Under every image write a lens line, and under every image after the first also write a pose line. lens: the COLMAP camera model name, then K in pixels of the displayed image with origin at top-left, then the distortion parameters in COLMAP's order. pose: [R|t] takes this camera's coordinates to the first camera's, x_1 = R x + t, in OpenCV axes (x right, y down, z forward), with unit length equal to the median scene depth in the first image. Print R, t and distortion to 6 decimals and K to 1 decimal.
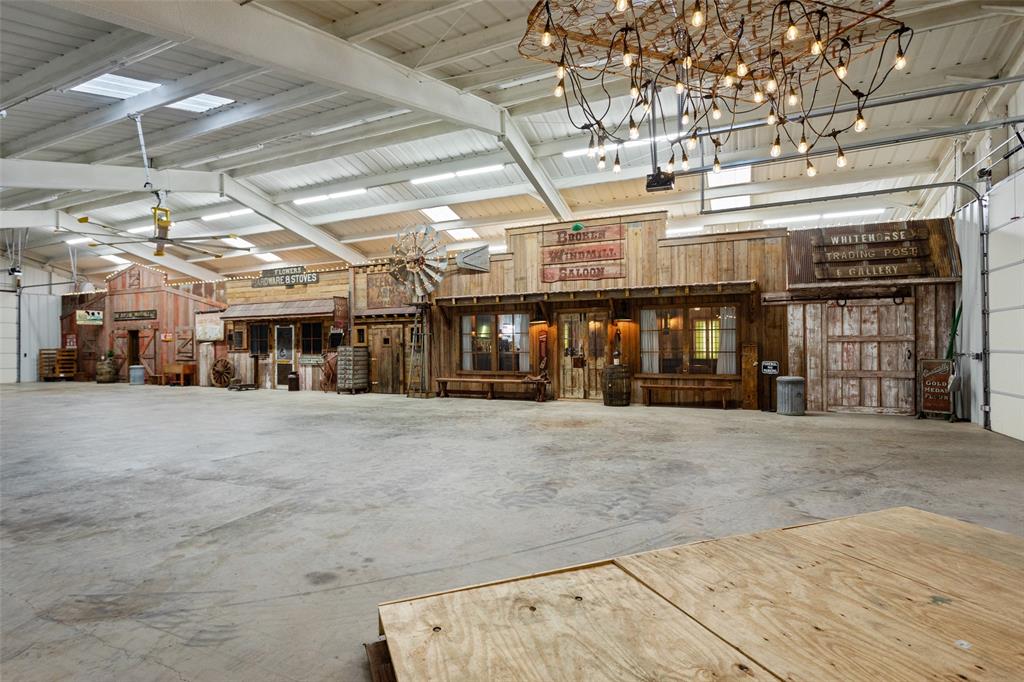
lens RADIAL K [[500.8, 0, 501.4], [0, 500.8, 342.2], [0, 0, 1]] dist [-0.010820, 0.002344]
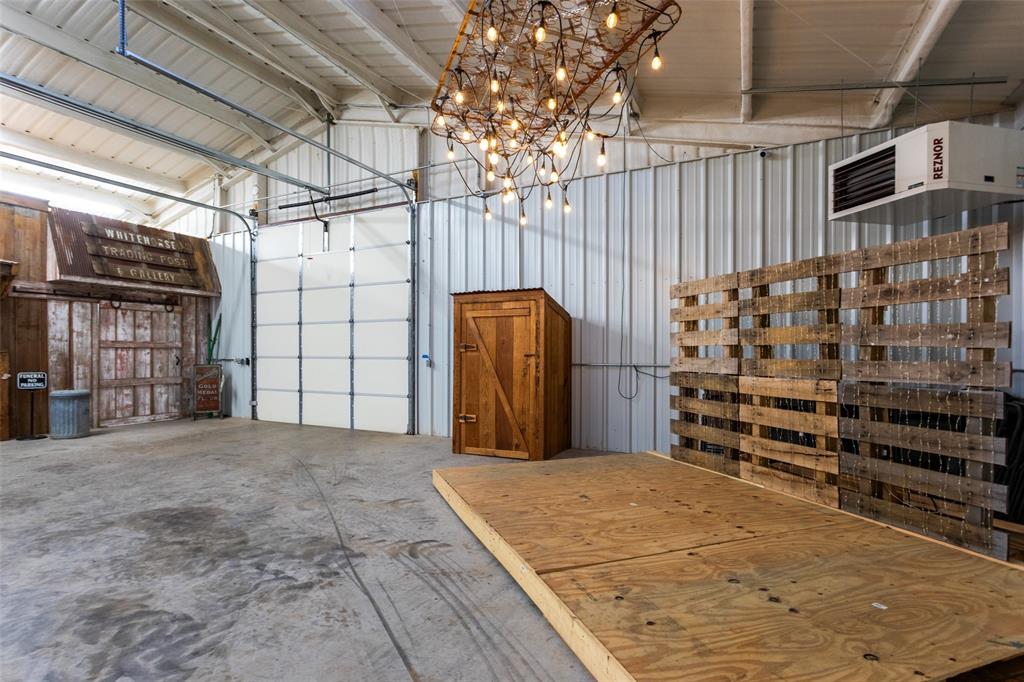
lens RADIAL K [[500.8, 0, 501.6], [0, 500.8, 351.5], [0, 0, 1]] dist [-0.010820, 0.002344]
pose [[0.026219, 0.006299, 0.999636, -0.205911], [-0.009830, 0.999933, -0.006043, 0.004765], [-0.999608, -0.009668, 0.026279, 0.288448]]
